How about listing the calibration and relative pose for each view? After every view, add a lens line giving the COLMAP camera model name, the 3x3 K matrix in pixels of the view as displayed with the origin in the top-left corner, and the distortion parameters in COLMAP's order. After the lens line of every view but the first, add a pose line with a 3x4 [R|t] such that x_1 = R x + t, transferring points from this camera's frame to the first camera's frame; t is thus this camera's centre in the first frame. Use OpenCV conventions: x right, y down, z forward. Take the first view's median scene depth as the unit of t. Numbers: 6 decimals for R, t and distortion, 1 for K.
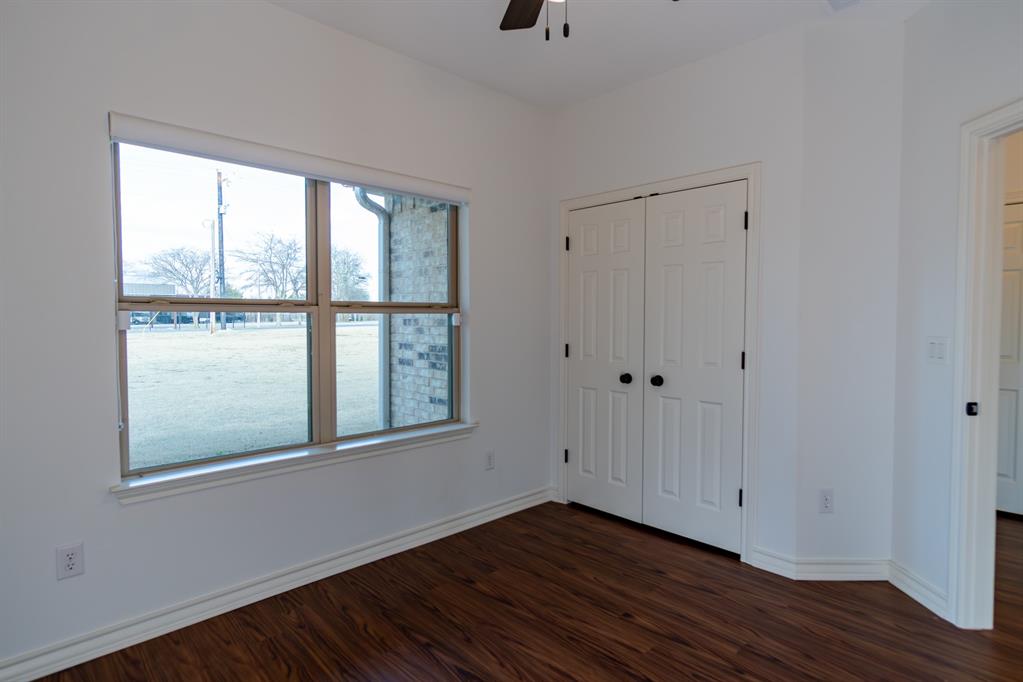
lens RADIAL K [[547.5, 0, 511.5], [0, 547.5, 341.0], [0, 0, 1]] dist [-0.001147, 0.000259]
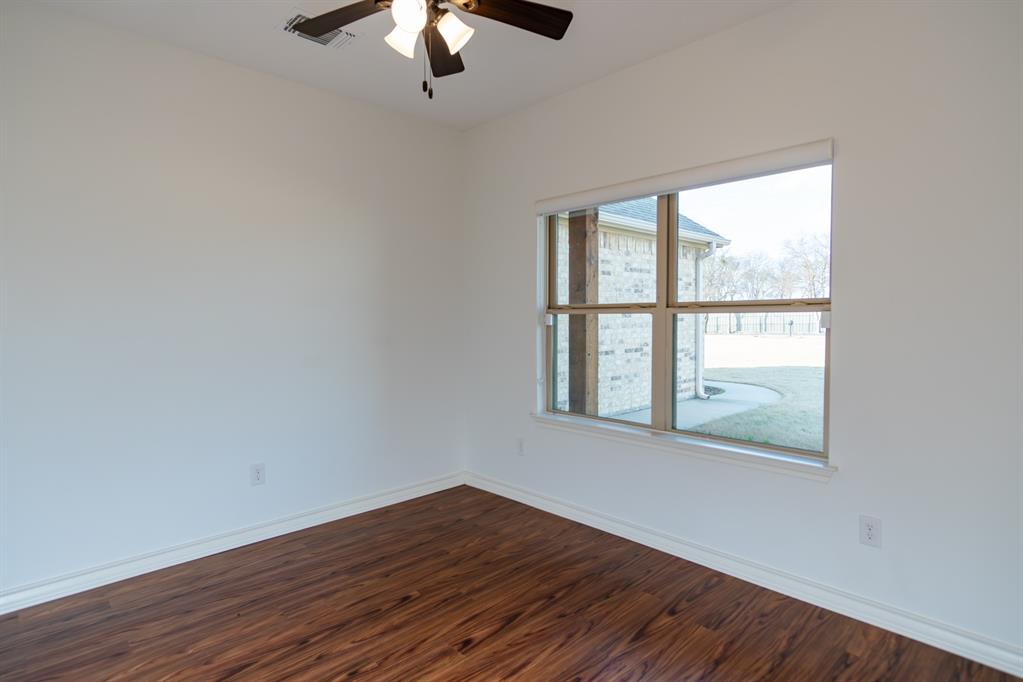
lens RADIAL K [[547.5, 0, 511.5], [0, 547.5, 341.0], [0, 0, 1]] dist [-0.001147, 0.000259]
pose [[-0.015640, 0.040816, -0.999044, 0.870173], [-0.038486, 0.998401, 0.041392, -0.033460], [0.999137, 0.039097, -0.014044, 0.791899]]
